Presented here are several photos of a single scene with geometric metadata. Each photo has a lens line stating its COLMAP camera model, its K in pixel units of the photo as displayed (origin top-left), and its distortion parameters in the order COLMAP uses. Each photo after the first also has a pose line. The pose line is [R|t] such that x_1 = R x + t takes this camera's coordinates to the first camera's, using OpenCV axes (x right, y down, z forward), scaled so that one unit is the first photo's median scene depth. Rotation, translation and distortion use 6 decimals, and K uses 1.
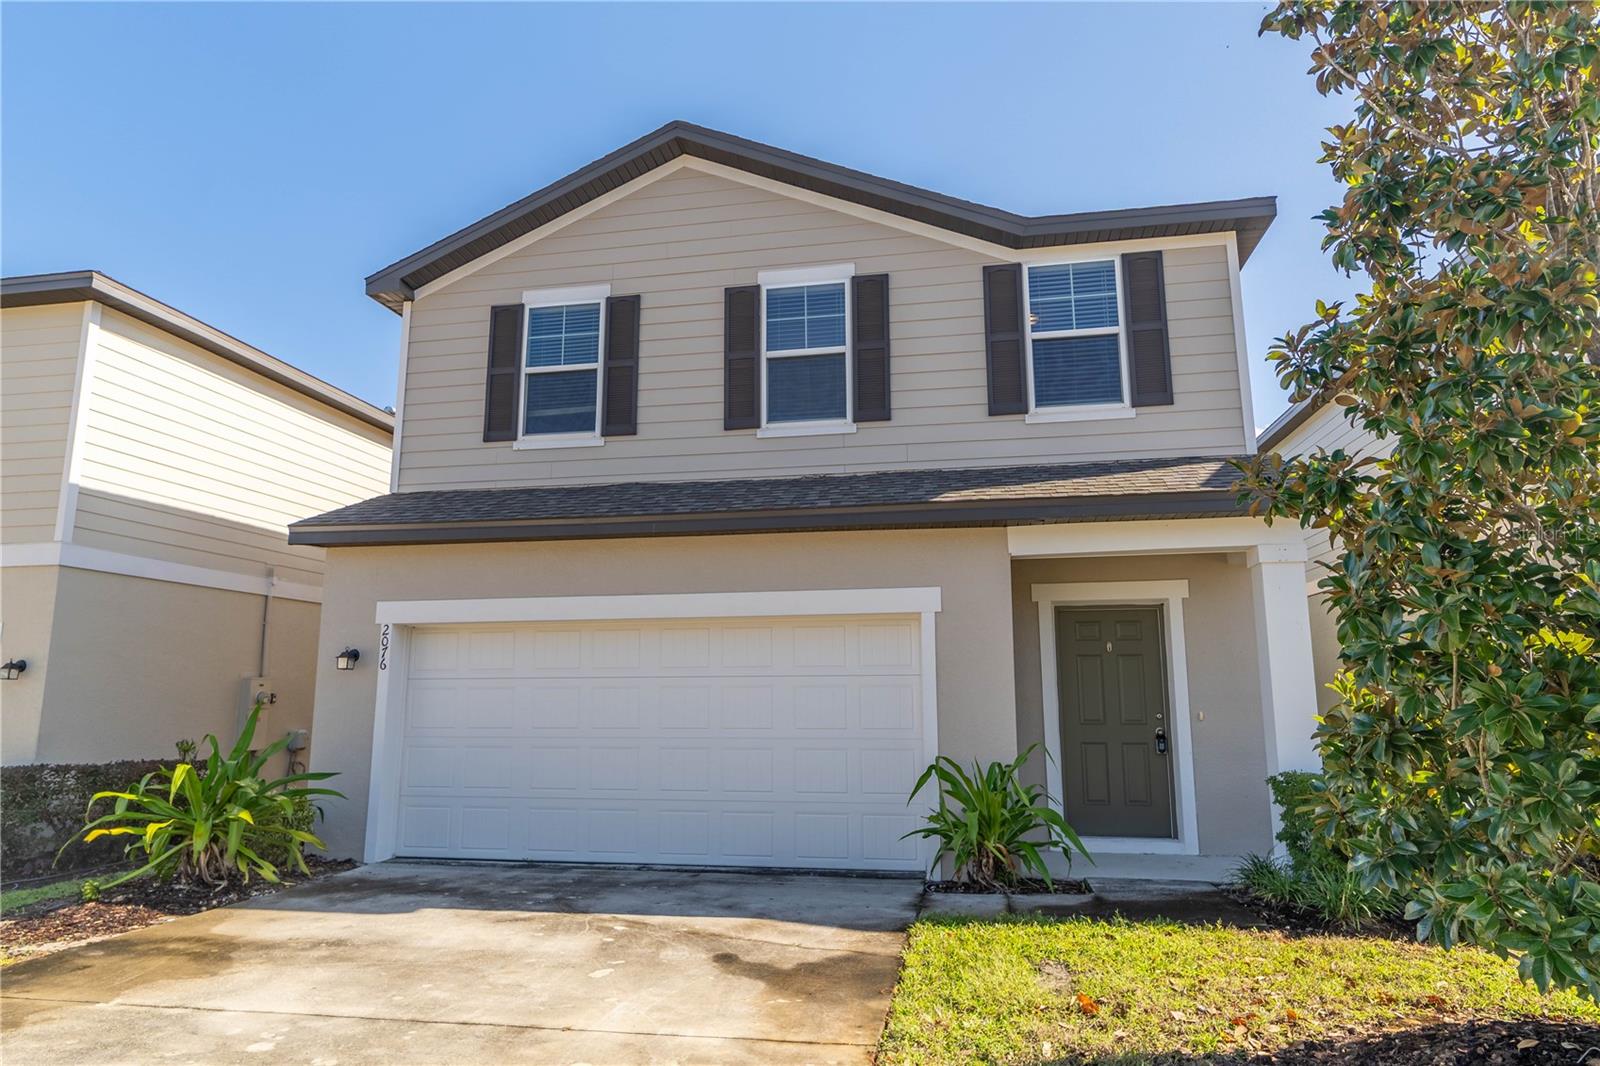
lens RADIAL K [[993.2, 0, 781.5], [0, 993.2, 529.0], [0, 0, 1]] dist [-0.002100, -0.003843]
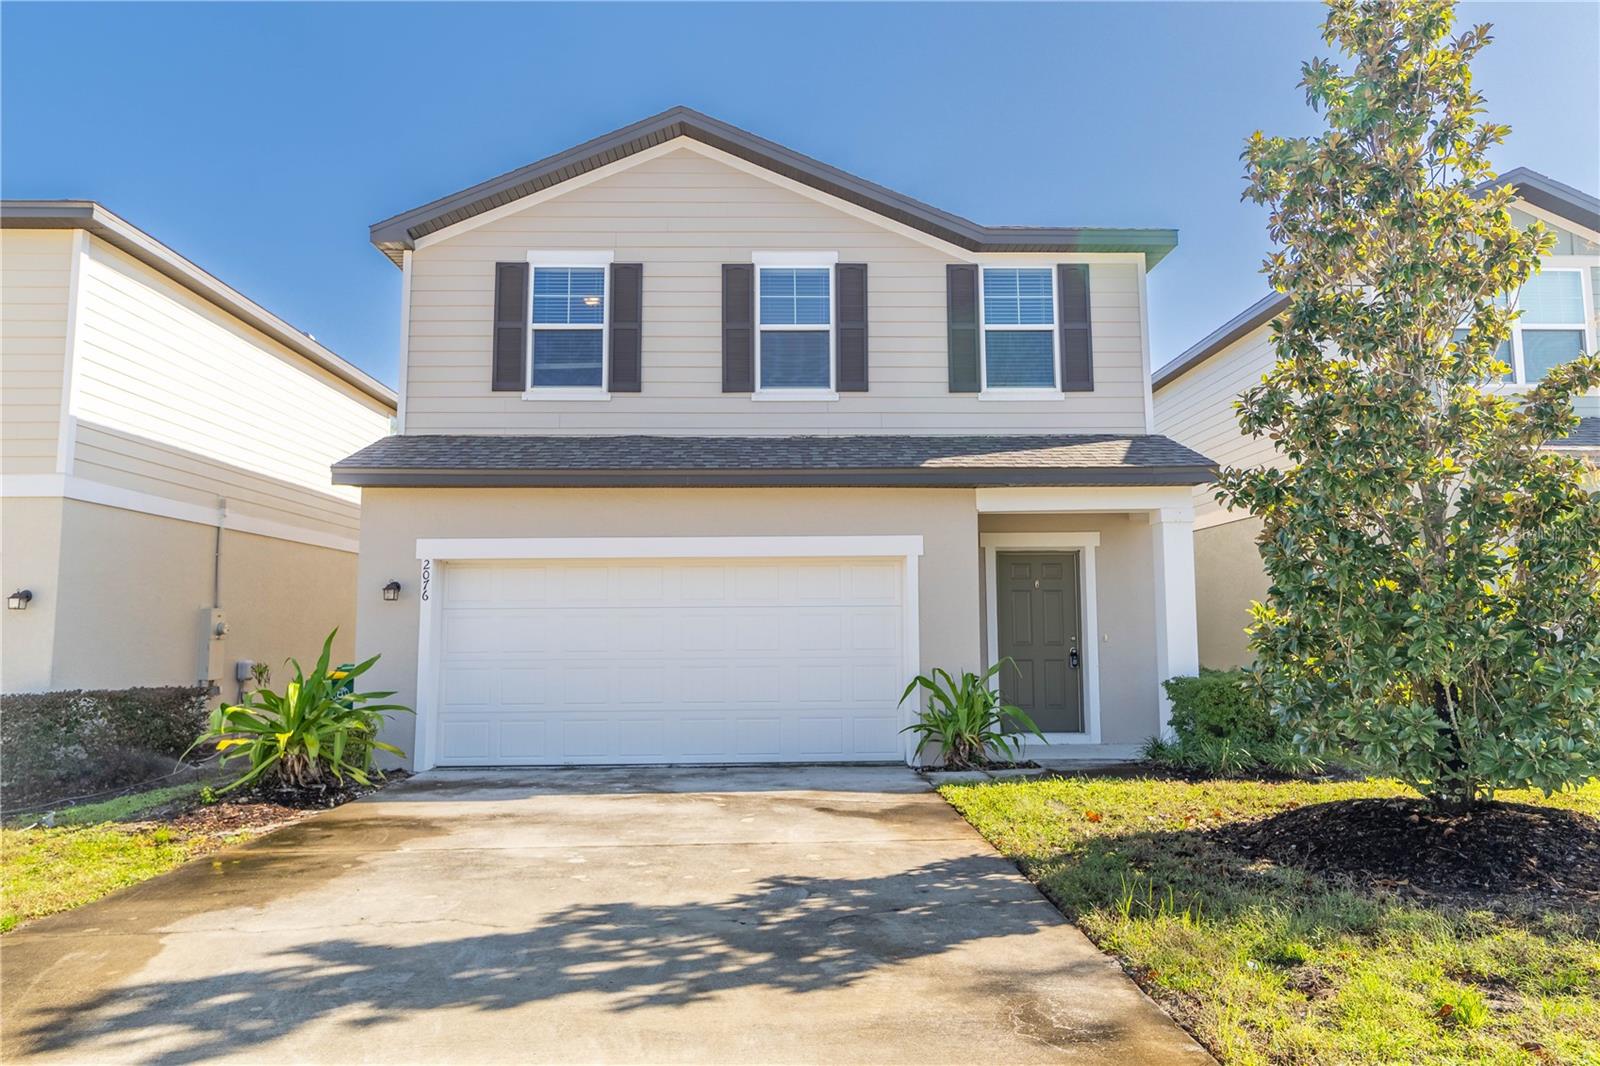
lens RADIAL K [[1072.0, 0, 802.9], [0, 1072.0, 527.8], [0, 0, 1]] dist [-0.004264, -0.000736]
pose [[0.976125, 0.017741, 0.216484, -0.231890], [-0.032748, 0.997286, 0.065935, -0.028965], [-0.214727, -0.071450, 0.974057, -0.227638]]
